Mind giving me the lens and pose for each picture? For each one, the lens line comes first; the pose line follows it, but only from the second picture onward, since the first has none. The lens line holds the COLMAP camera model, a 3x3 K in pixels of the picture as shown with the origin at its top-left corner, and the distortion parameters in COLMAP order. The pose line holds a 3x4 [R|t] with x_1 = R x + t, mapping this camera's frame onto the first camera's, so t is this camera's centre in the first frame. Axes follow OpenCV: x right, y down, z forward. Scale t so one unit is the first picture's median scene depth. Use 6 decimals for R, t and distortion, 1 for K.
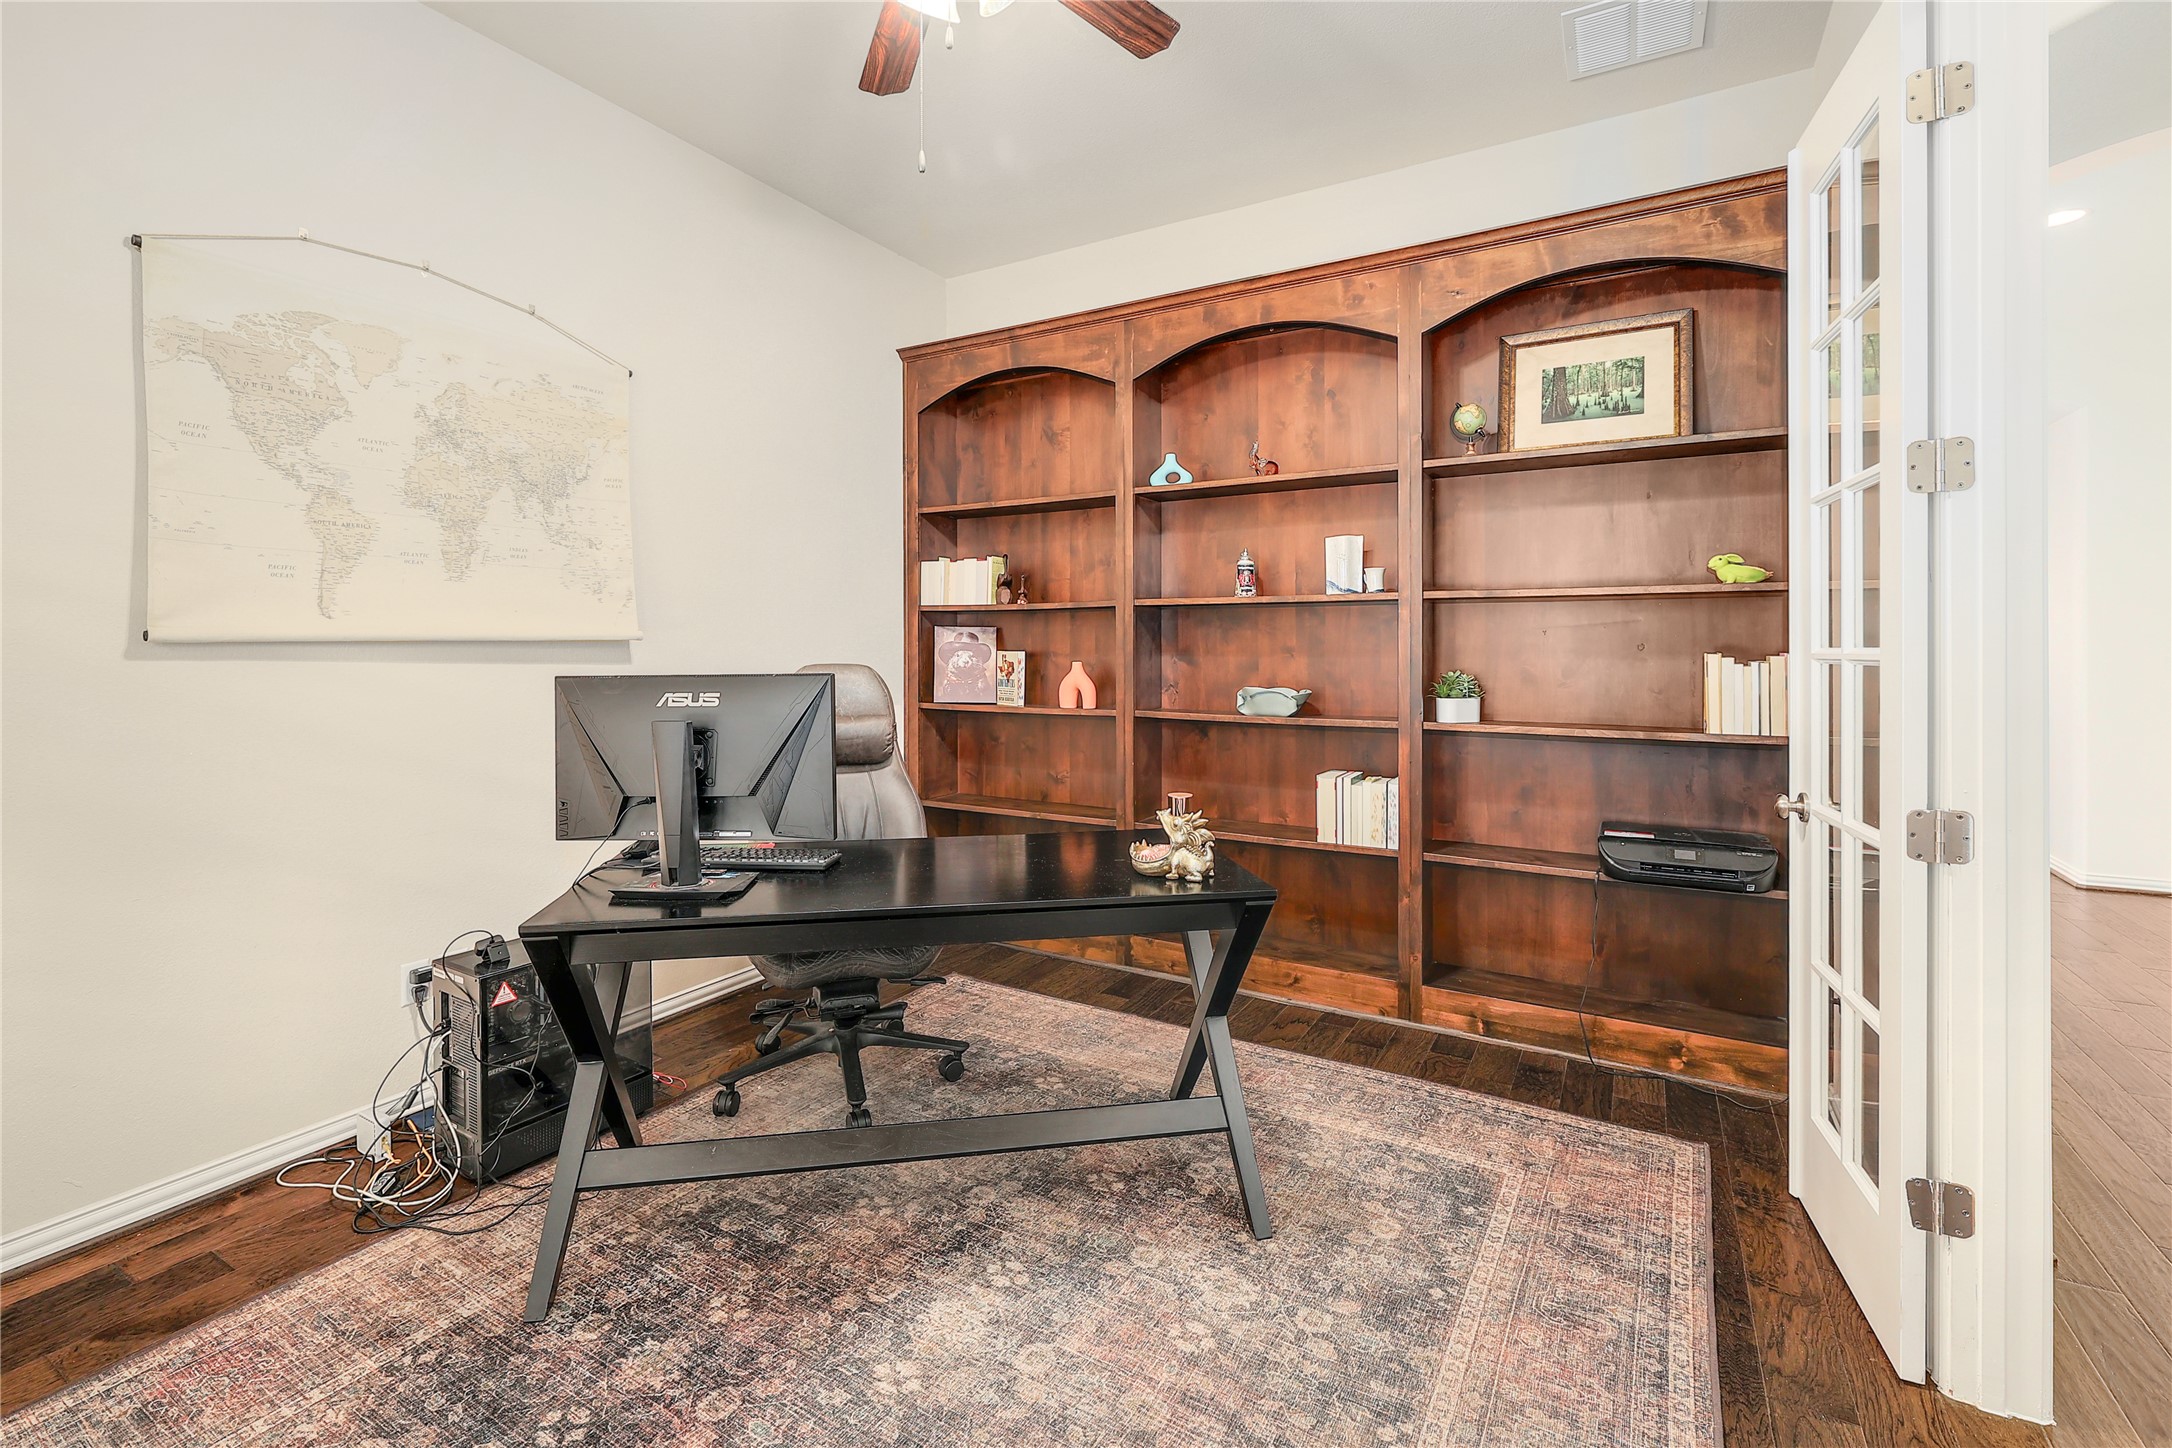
lens RADIAL K [[943.9, 0, 1083.7], [0, 943.9, 647.6], [0, 0, 1]] dist [-0.001001, 0.000092]
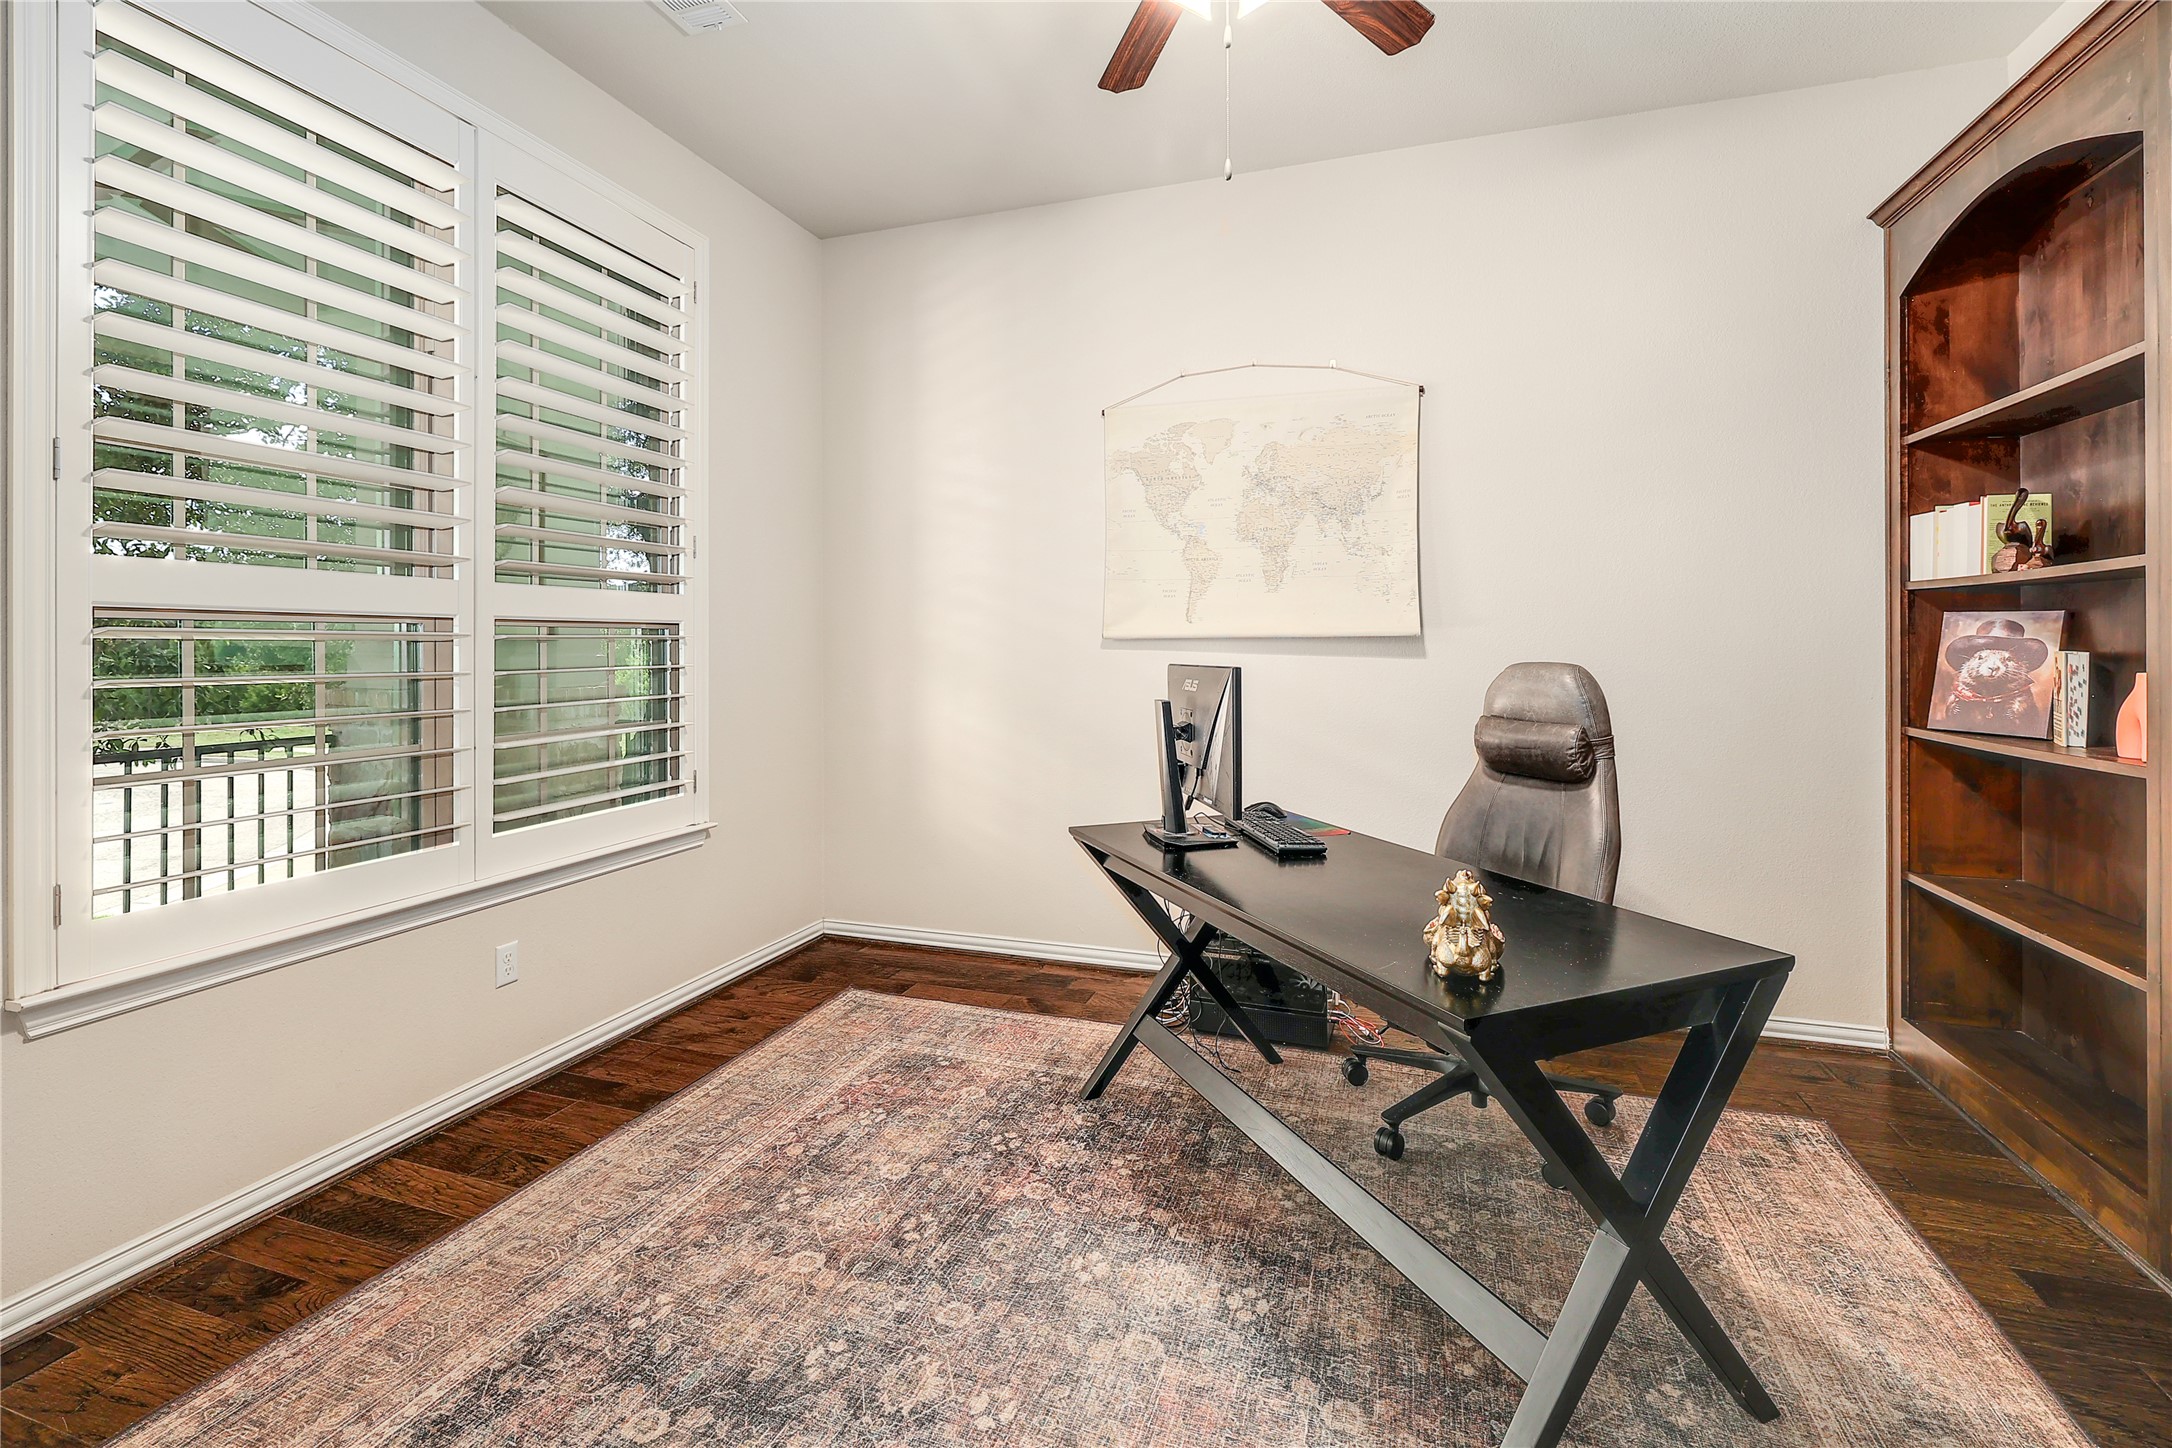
lens RADIAL K [[958.8, 0, 1081.8], [0, 958.8, 642.1], [0, 0, 1]] dist [0.001519, 0.000140]
pose [[0.212238, 0.000609, -0.977218, 0.569986], [-0.003517, 0.999994, -0.000141, 0.000585], [0.977212, 0.003467, 0.212239, 0.436516]]
